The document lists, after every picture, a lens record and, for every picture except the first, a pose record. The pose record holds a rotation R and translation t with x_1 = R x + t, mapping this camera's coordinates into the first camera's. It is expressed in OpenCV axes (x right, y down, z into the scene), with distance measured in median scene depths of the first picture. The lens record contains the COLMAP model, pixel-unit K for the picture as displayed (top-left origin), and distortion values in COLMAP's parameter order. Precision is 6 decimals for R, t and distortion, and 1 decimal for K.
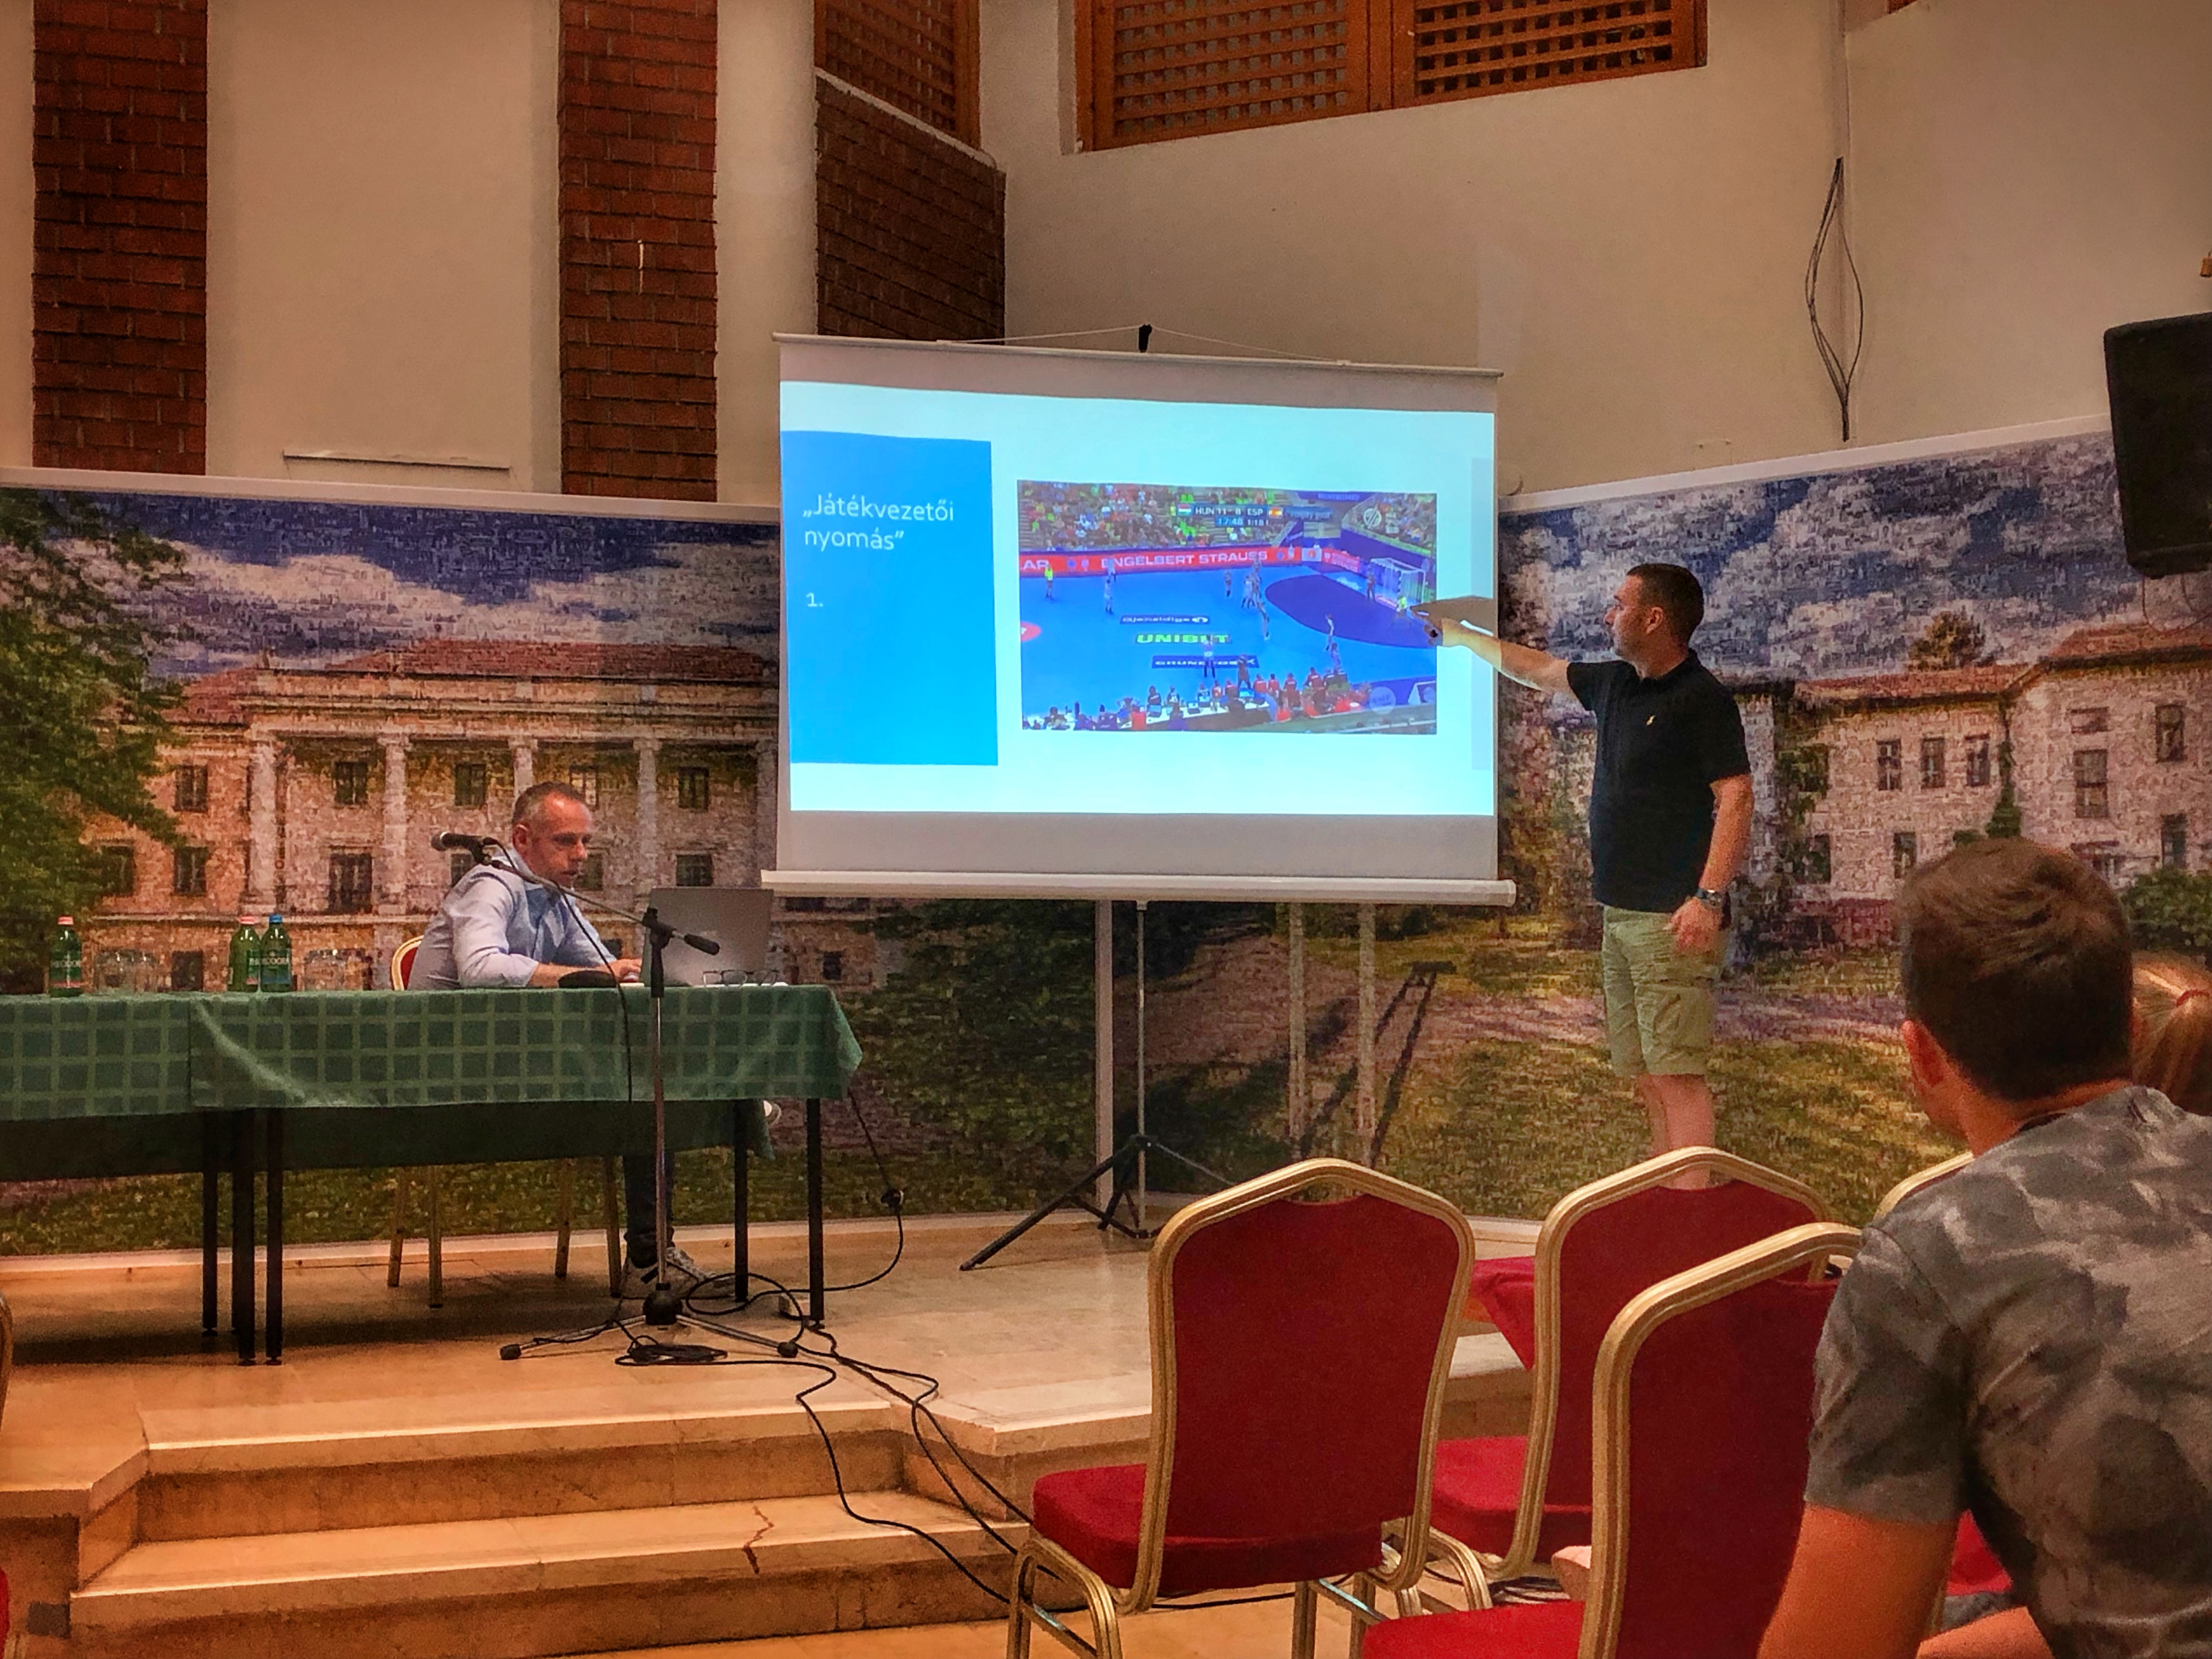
lens RADIAL K [[2916.4, 0, 1107.3], [0, 2916.4, 826.7], [0, 0, 1]] dist [0.165404, 0.000000]
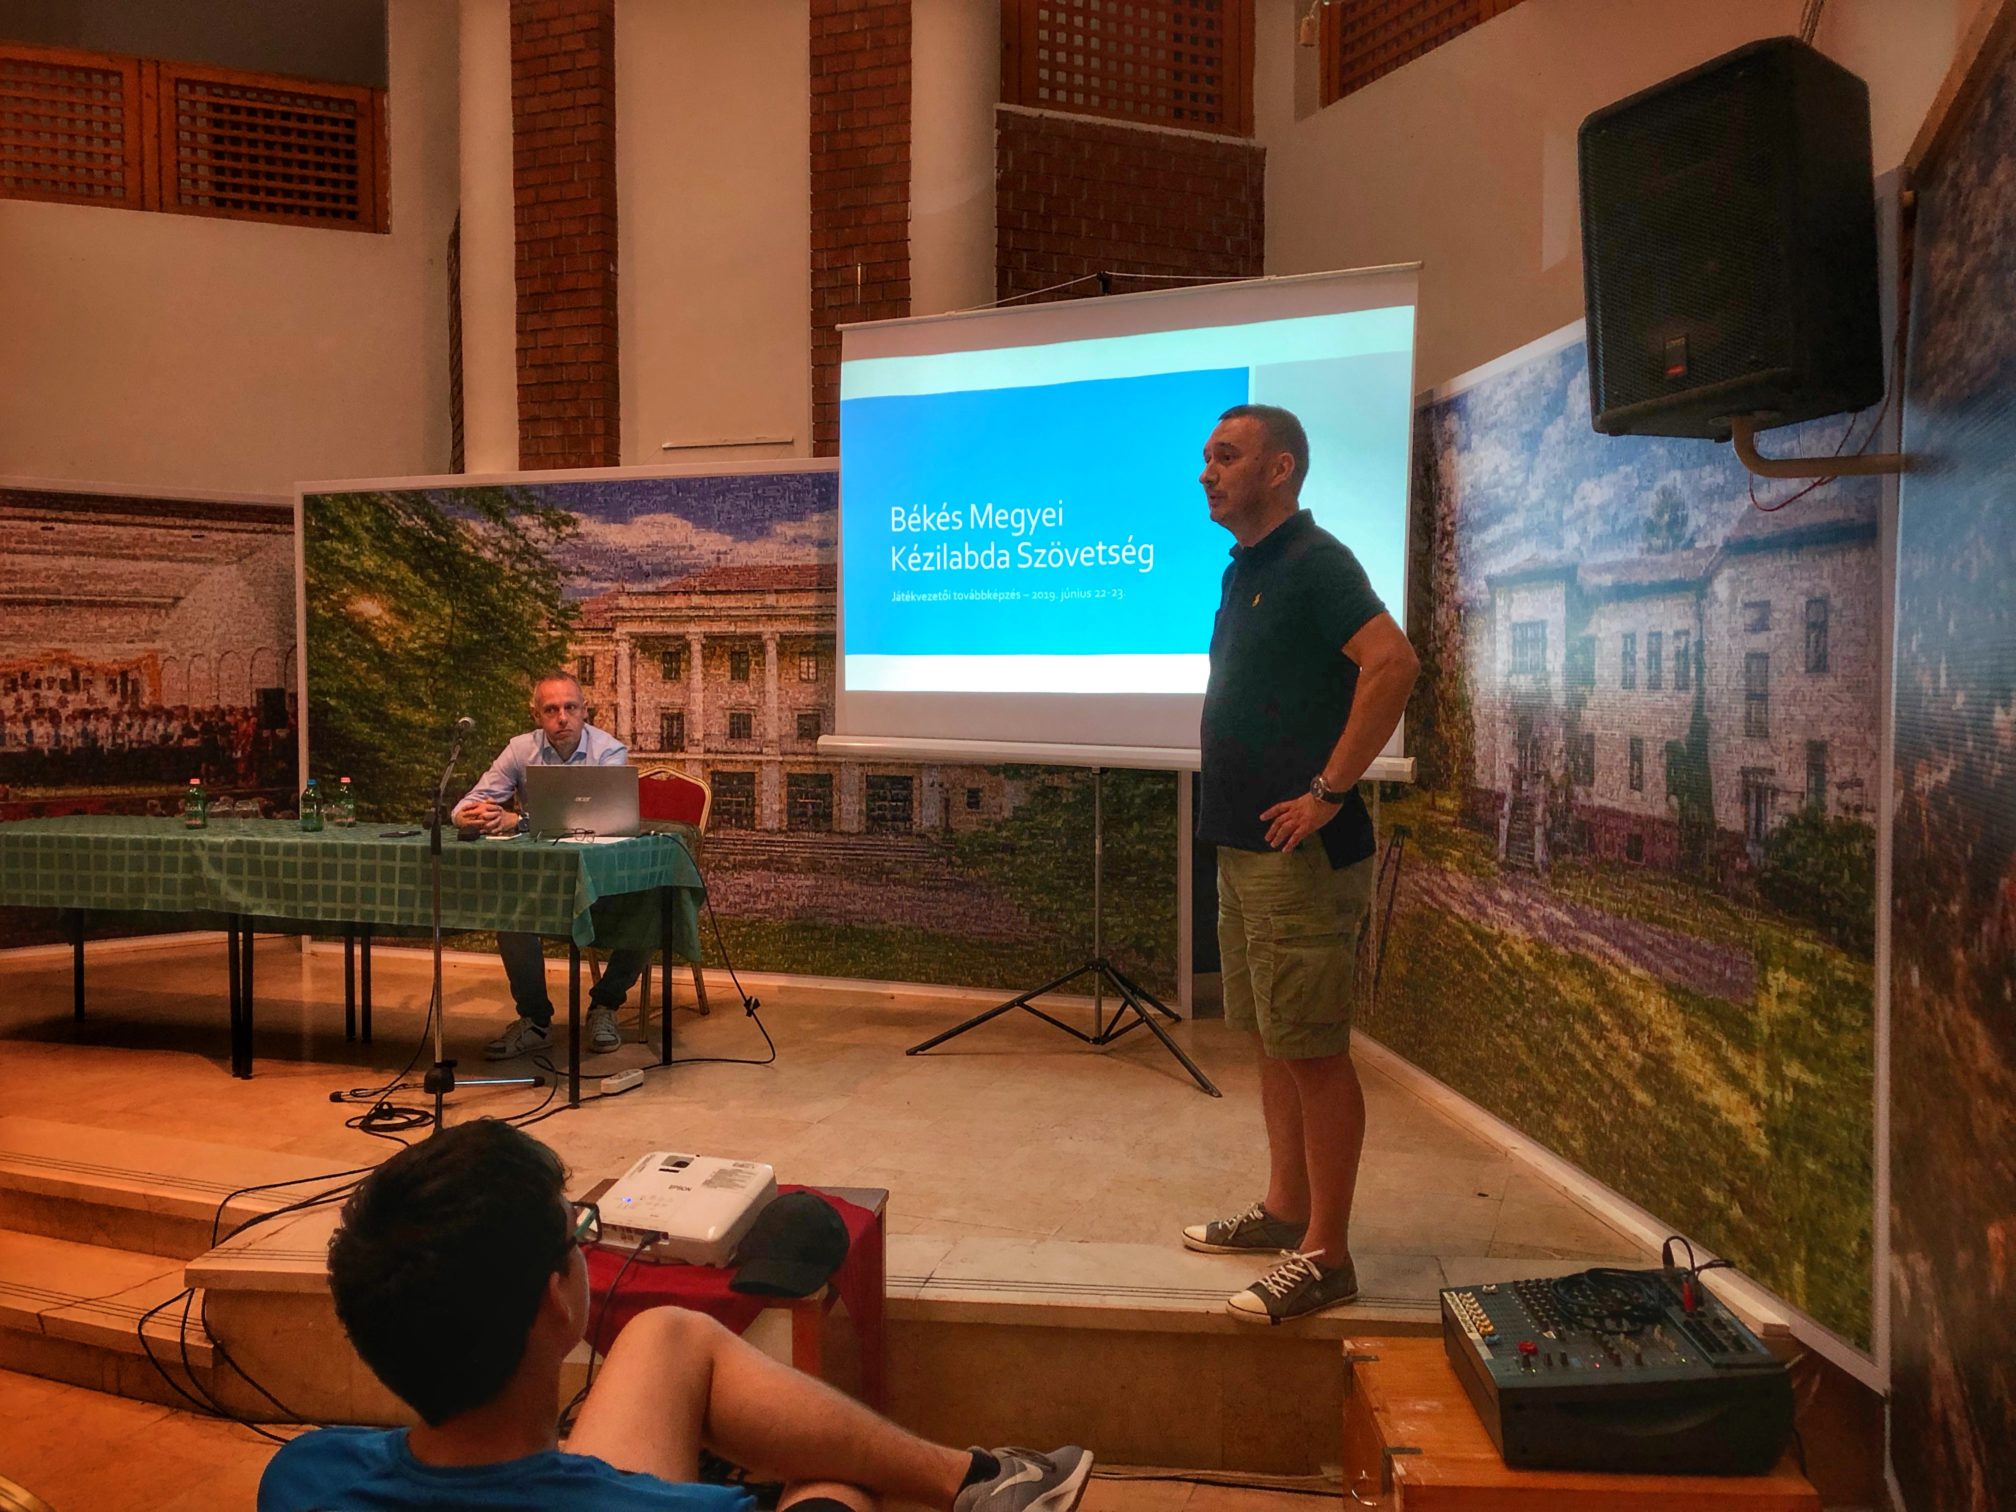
lens RADIAL K [[1639.6, 0, 1007.5], [0, 1639.6, 750.5], [0, 0, 1]] dist [0.101894, -0.004451]
pose [[0.763321, 0.036999, -0.644959, 0.427016], [0.019042, 0.996636, 0.079710, -0.036058], [0.645739, -0.073126, 0.760048, 0.474852]]
